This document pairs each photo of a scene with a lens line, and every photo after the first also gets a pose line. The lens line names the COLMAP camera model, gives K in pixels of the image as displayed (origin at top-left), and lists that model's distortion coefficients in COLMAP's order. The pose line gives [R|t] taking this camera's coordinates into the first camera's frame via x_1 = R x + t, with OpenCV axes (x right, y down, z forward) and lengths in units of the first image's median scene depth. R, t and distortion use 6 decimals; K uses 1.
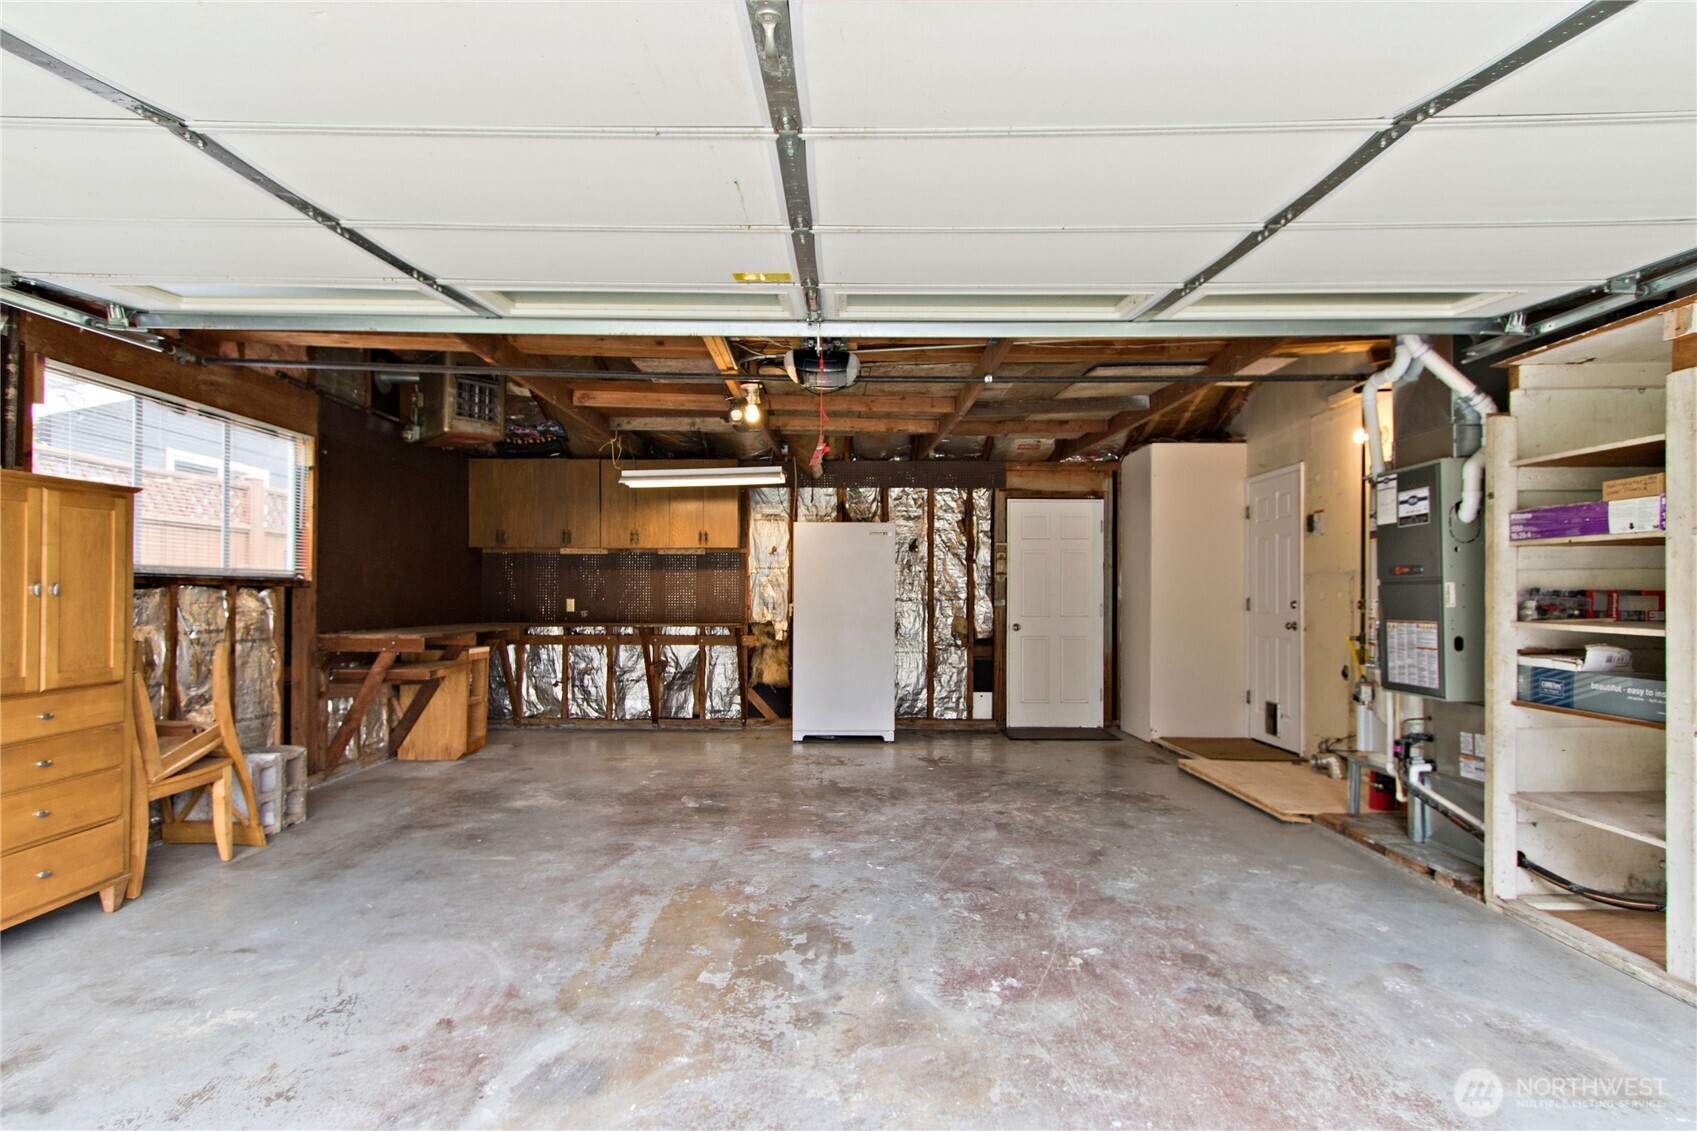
lens RADIAL K [[903.8, 0, 847.9], [0, 903.8, 584.1], [0, 0, 1]] dist [0.006151, -0.001201]
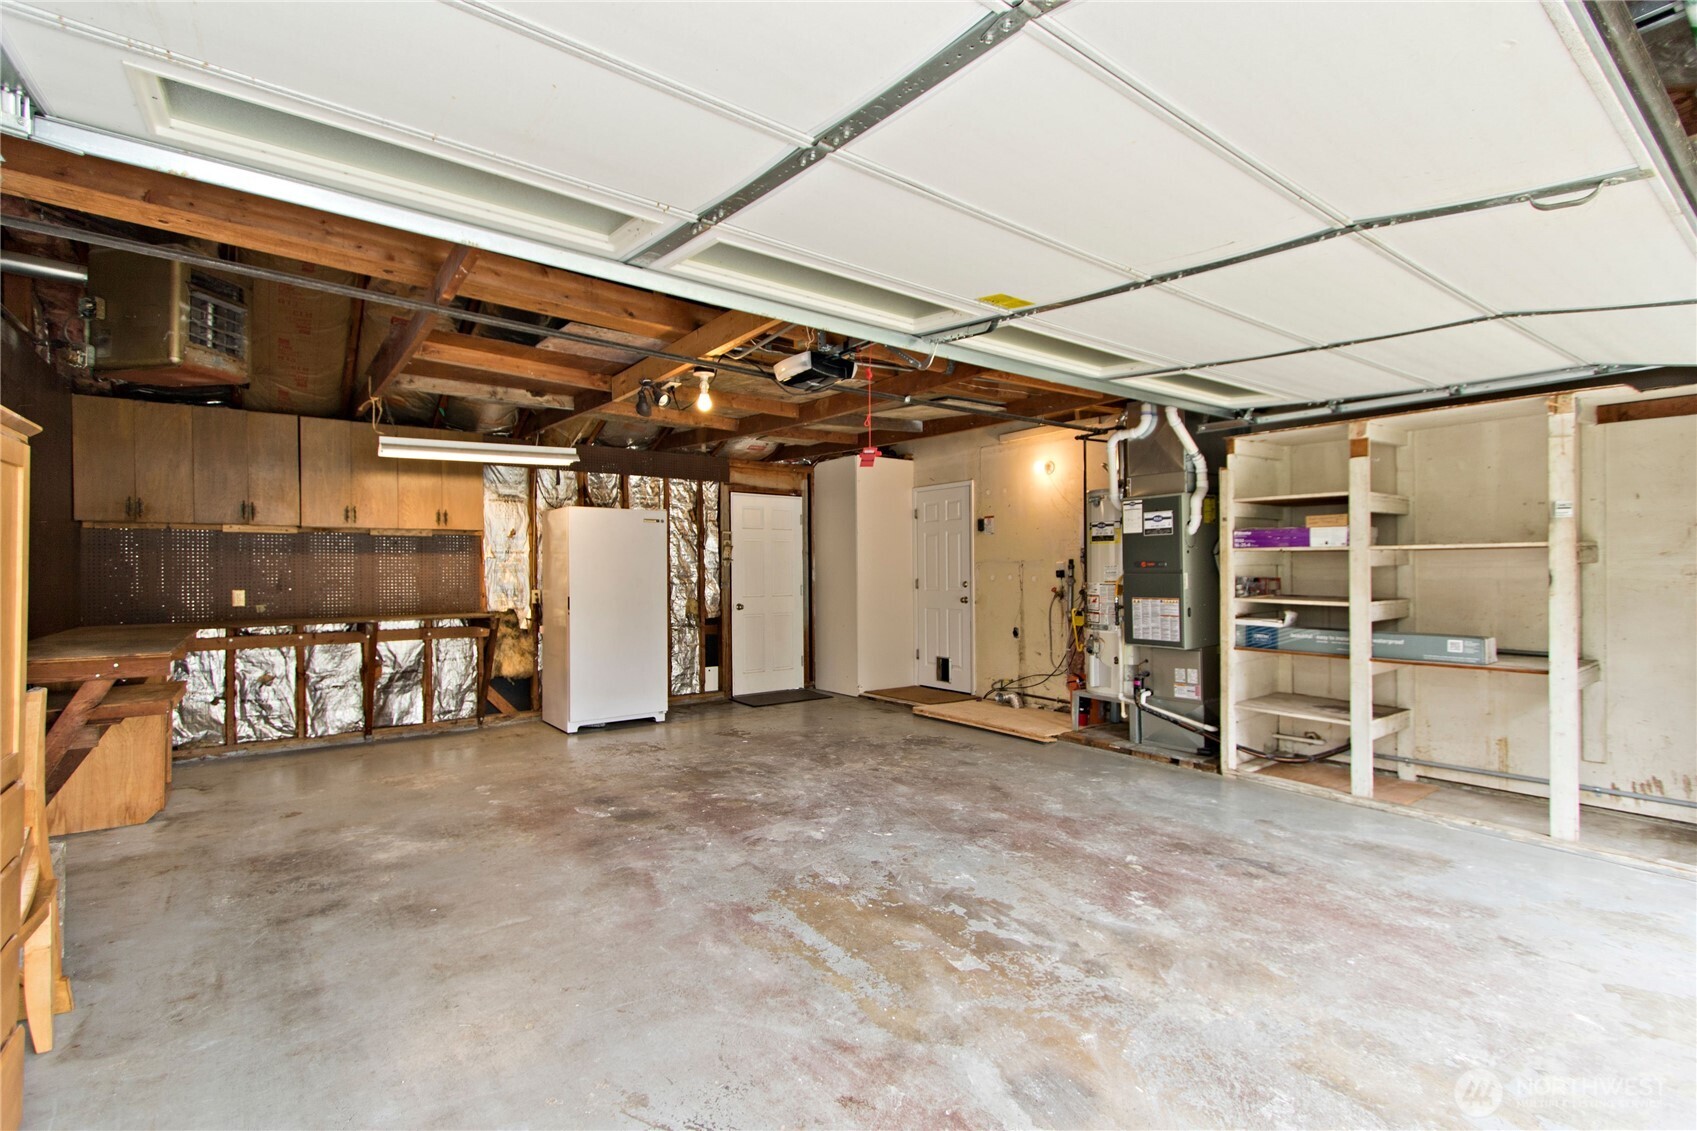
lens RADIAL K [[790.2, 0, 850.4], [0, 790.2, 567.1], [0, 0, 1]] dist [0.007833, 0.000151]
pose [[0.792224, -0.003401, 0.610221, -0.438386], [-0.002820, 0.999953, 0.009235, -0.016231], [-0.610224, -0.009037, 0.792178, 0.196215]]
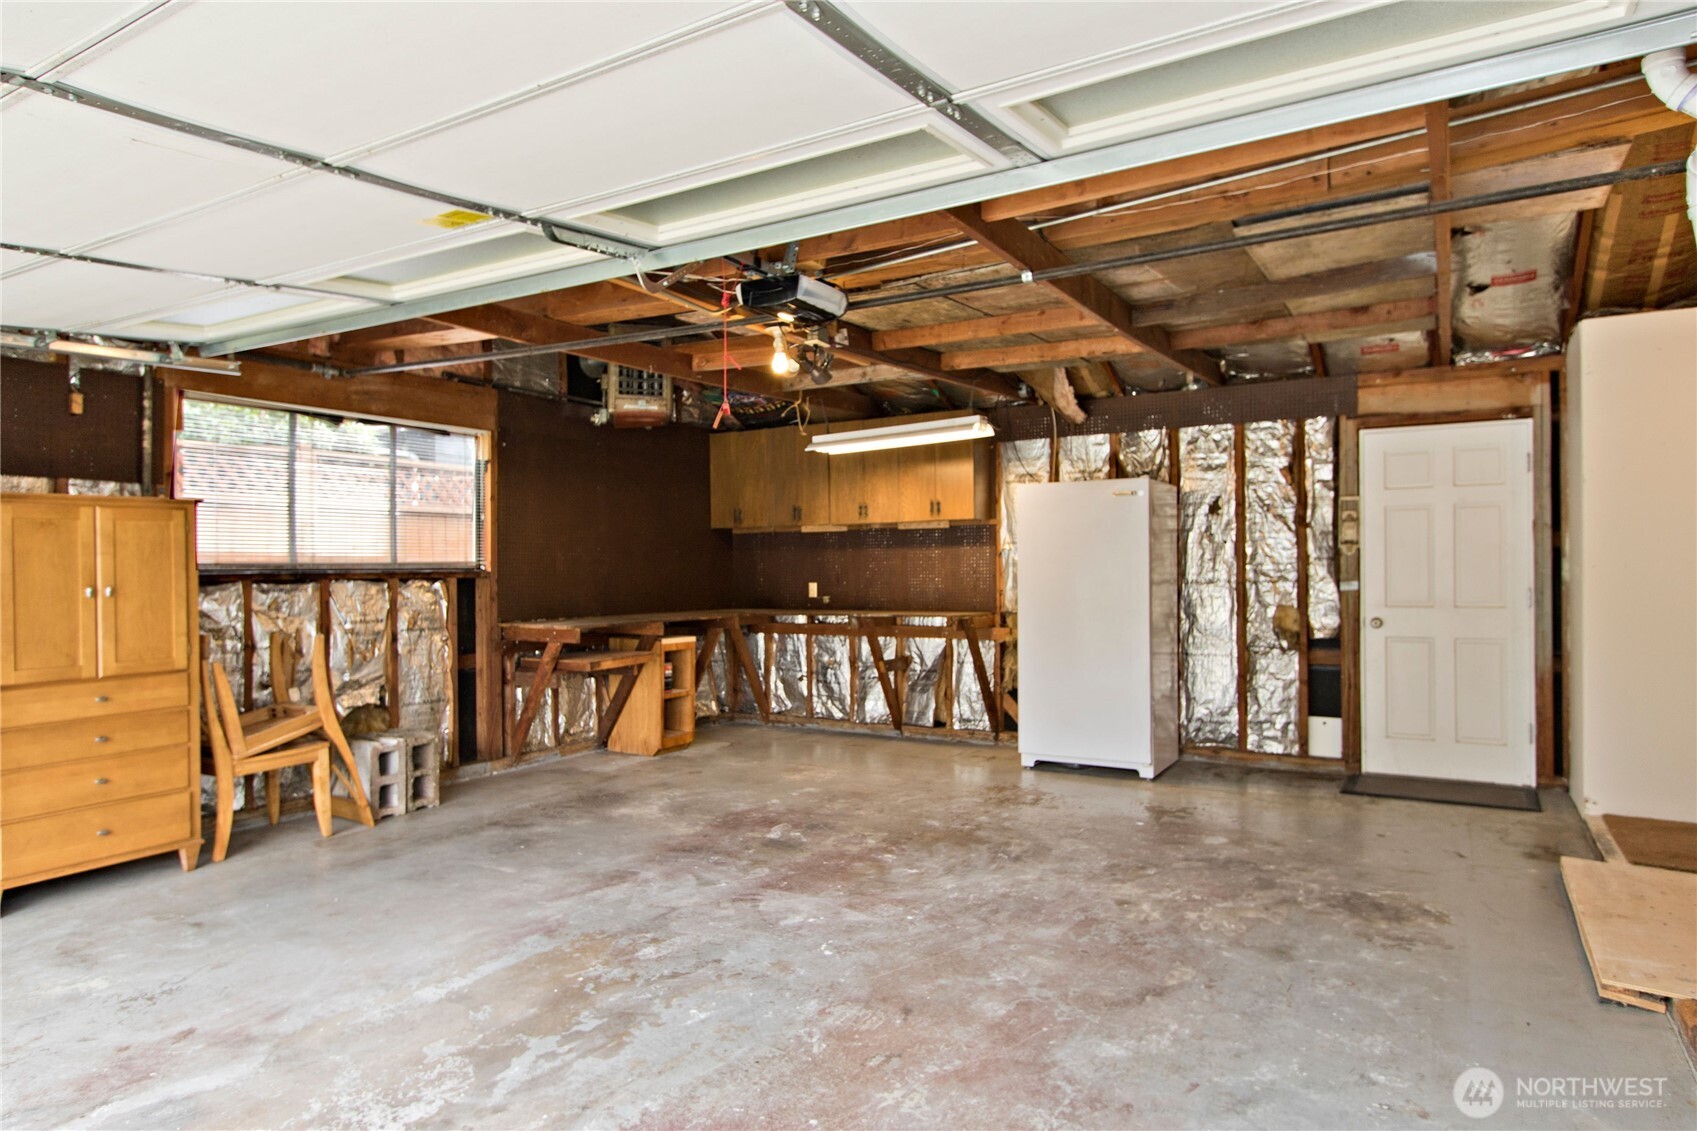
lens RADIAL K [[1059.8, 0, 844.7], [0, 1059.8, 558.0], [0, 0, 1]] dist [0.003735, -0.000503]
pose [[0.848454, -0.016492, -0.529012, 0.385660], [0.019751, 0.999805, 0.000509, -0.011312], [0.528900, -0.010880, 0.848614, 0.193305]]
